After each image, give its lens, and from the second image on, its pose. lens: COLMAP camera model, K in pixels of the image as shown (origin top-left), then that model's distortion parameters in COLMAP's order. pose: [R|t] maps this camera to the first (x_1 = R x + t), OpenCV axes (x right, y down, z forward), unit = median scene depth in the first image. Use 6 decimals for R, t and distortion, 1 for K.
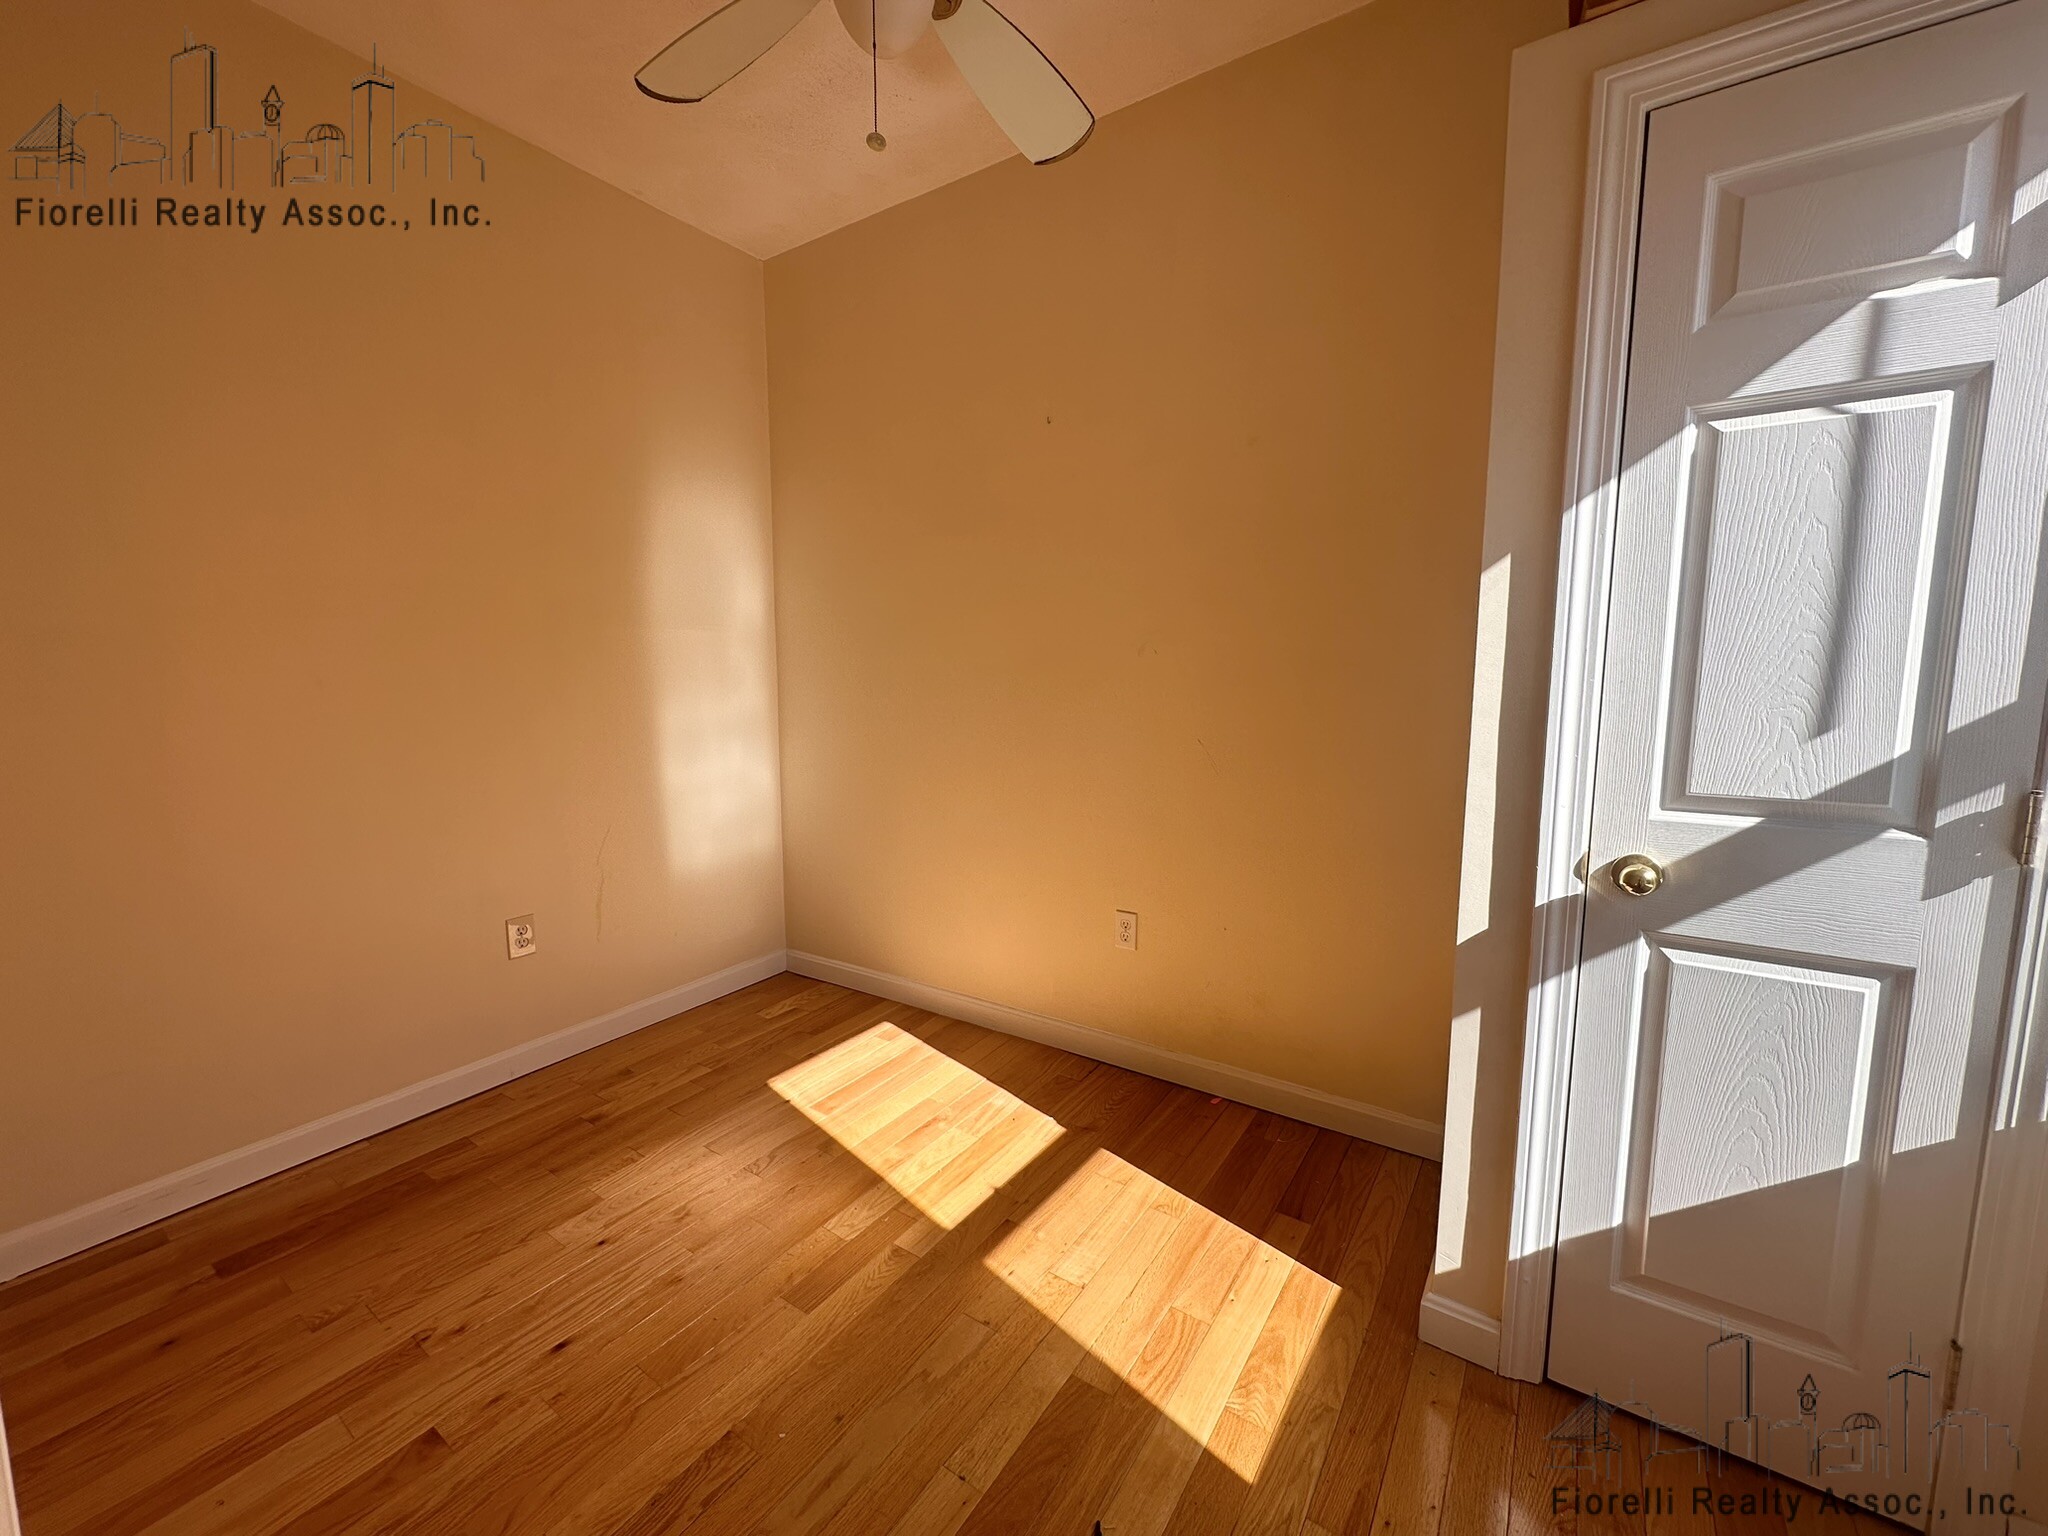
lens RADIAL K [[816.2, 0, 1007.9], [0, 816.2, 765.8], [0, 0, 1]] dist [-0.000655, -0.000199]
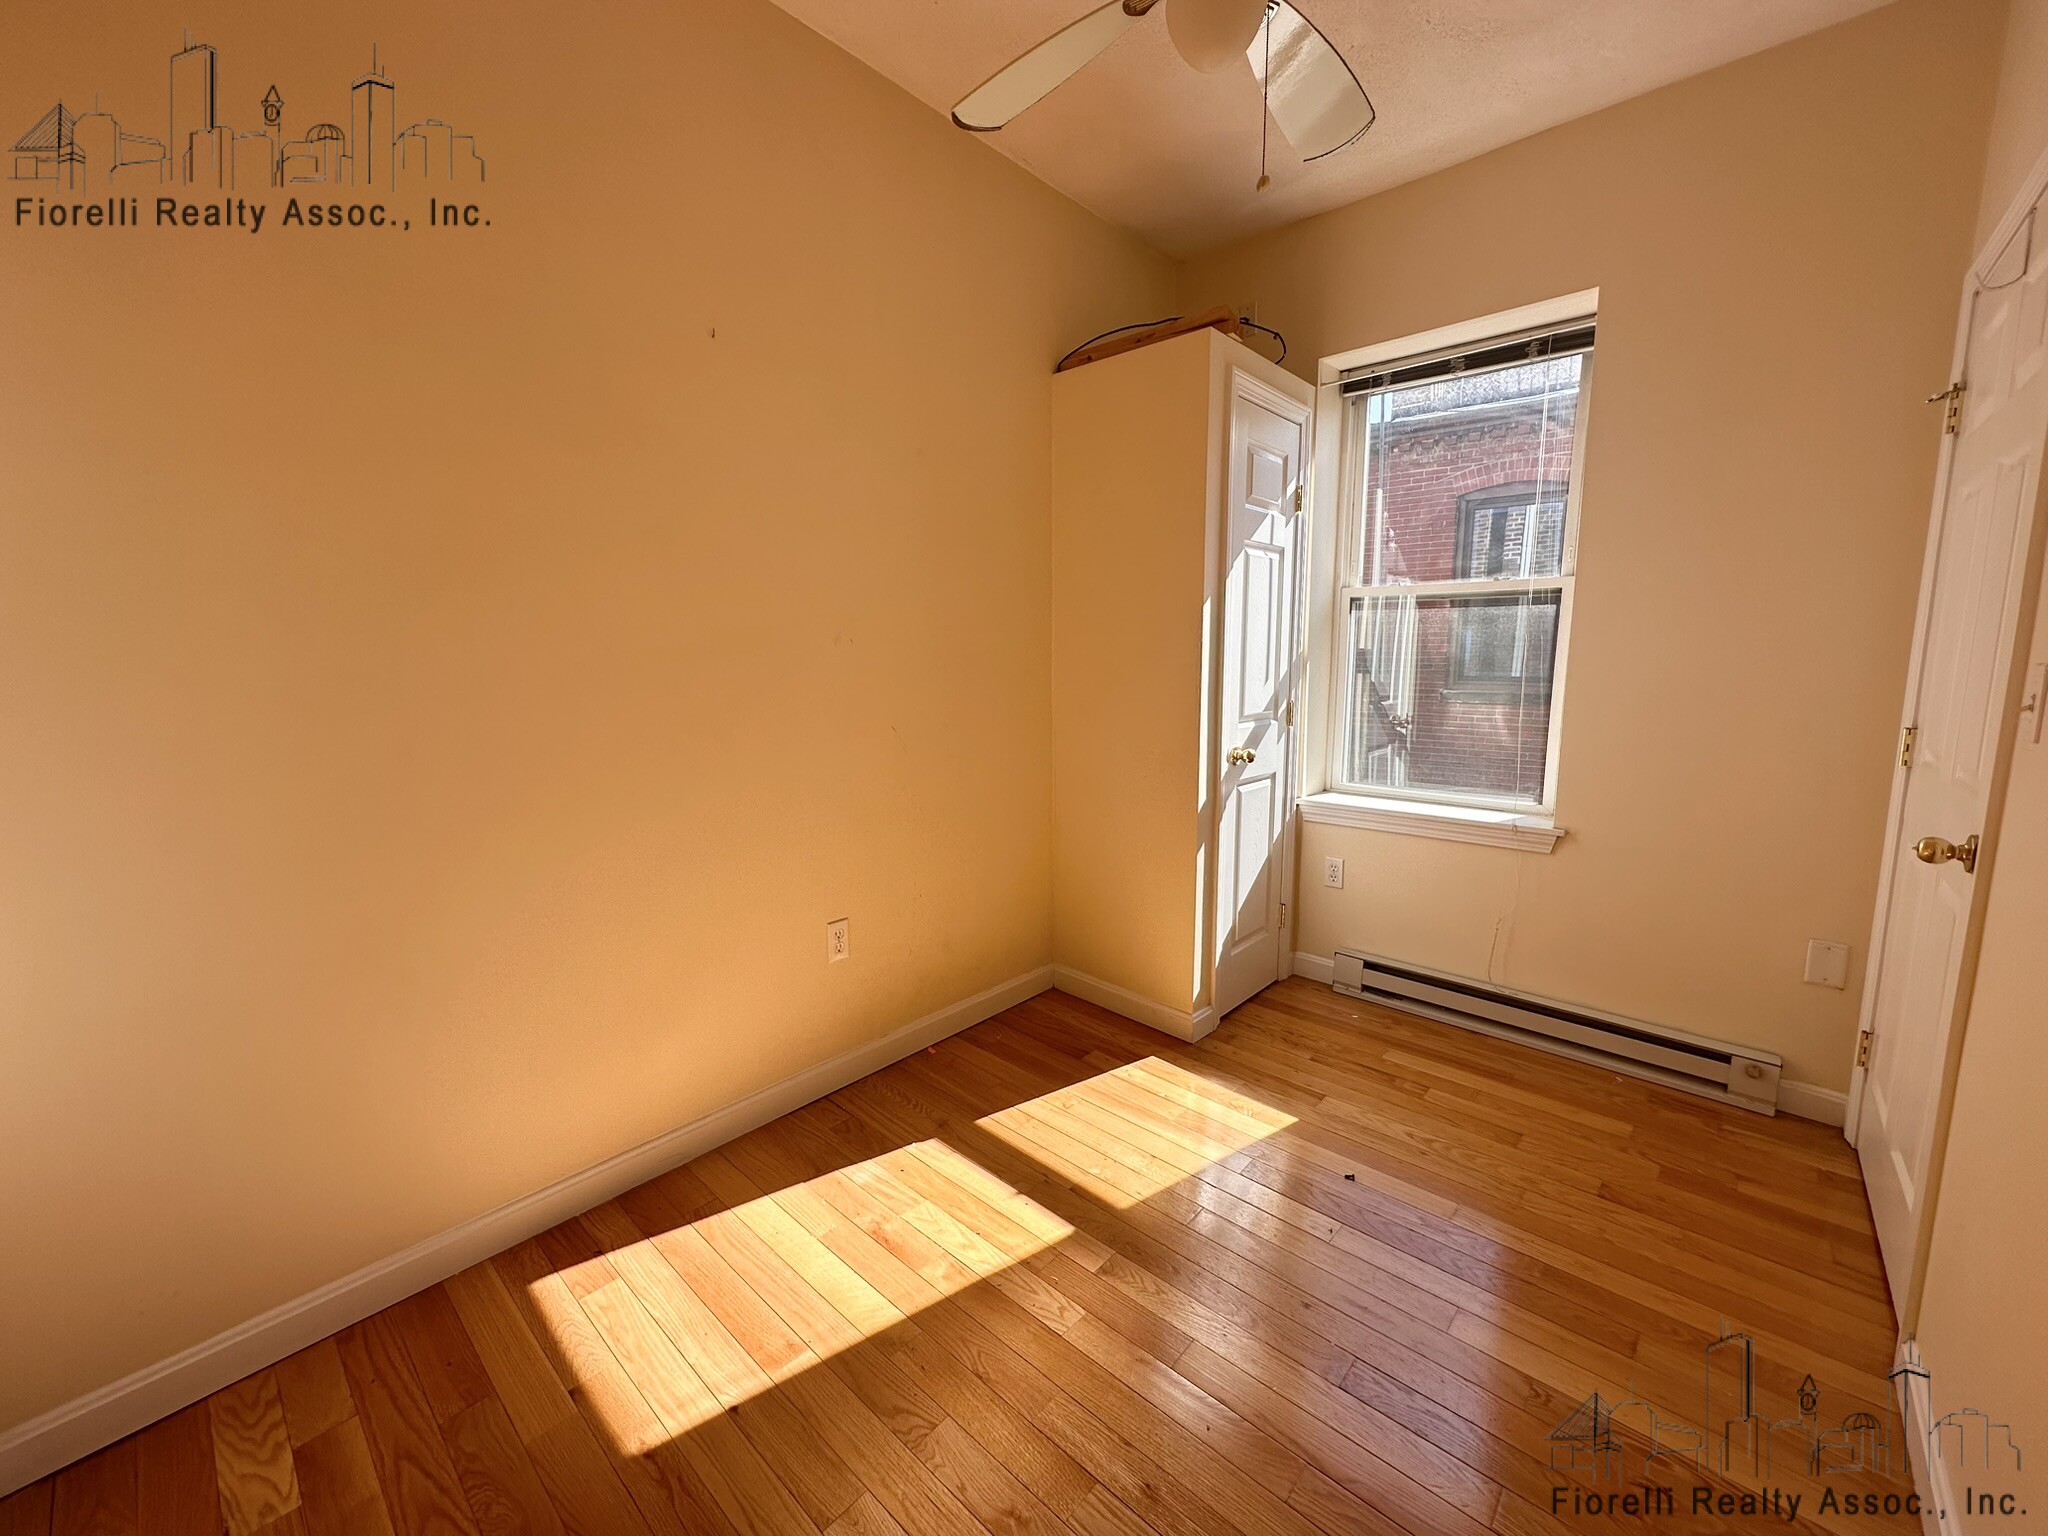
lens RADIAL K [[816.2, 0, 1035.3], [0, 816.2, 768.7], [0, 0, 1]] dist [-0.000655, -0.000199]
pose [[0.124013, -0.143302, 0.981878, -0.862903], [0.114030, 0.985019, 0.129359, -0.104772], [-0.985707, 0.095922, 0.138496, 0.763247]]
